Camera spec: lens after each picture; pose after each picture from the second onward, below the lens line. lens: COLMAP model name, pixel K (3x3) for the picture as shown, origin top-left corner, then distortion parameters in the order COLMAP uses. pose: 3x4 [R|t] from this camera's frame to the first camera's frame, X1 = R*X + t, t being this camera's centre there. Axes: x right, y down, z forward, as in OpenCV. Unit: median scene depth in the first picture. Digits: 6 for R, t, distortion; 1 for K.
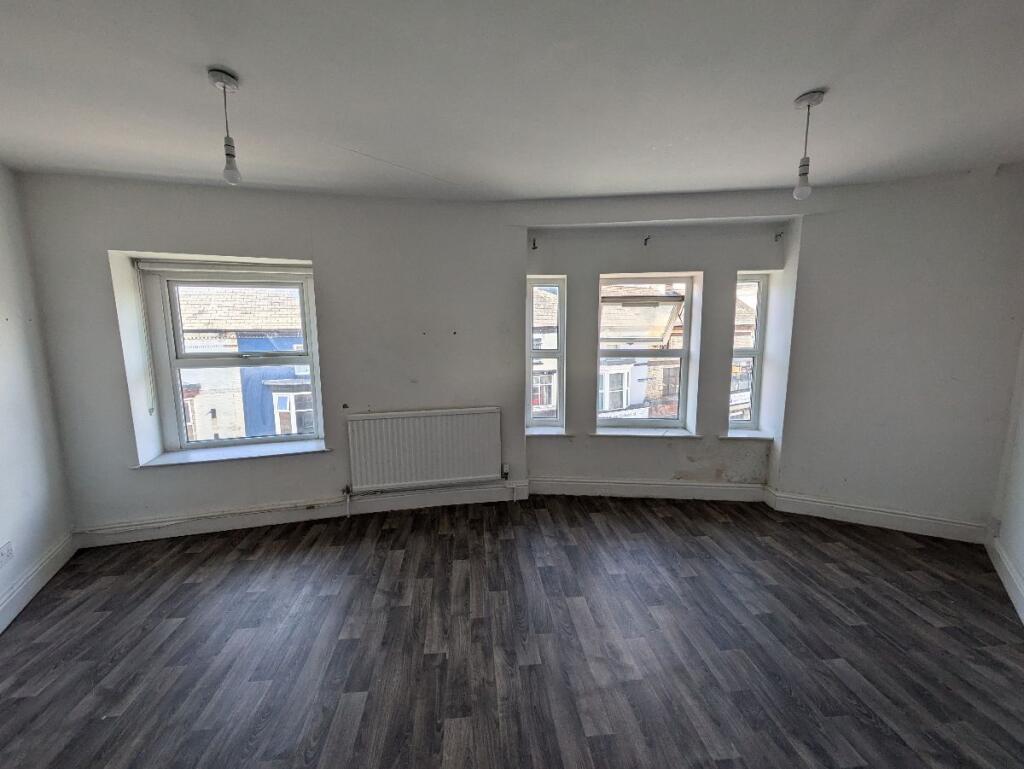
lens RADIAL K [[419.5, 0, 512.0], [0, 419.5, 384.5], [0, 0, 1]] dist [0.000132, 0.000008]
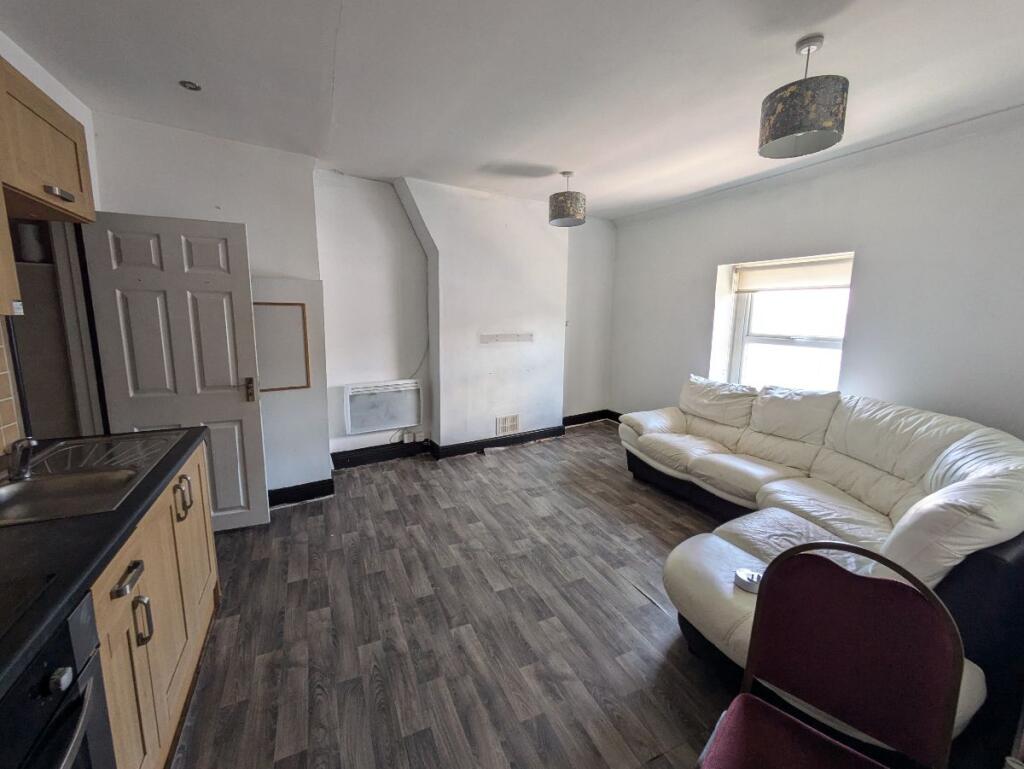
lens RADIAL K [[419.5, 0, 512.0], [0, 419.5, 384.5], [0, 0, 1]] dist [0.000132, 0.000008]
pose [[-0.941854, 0.044309, -0.333088, 0.027575], [-0.056128, 0.956596, 0.285961, -0.273790], [0.331301, 0.288029, -0.898487, 1.792266]]
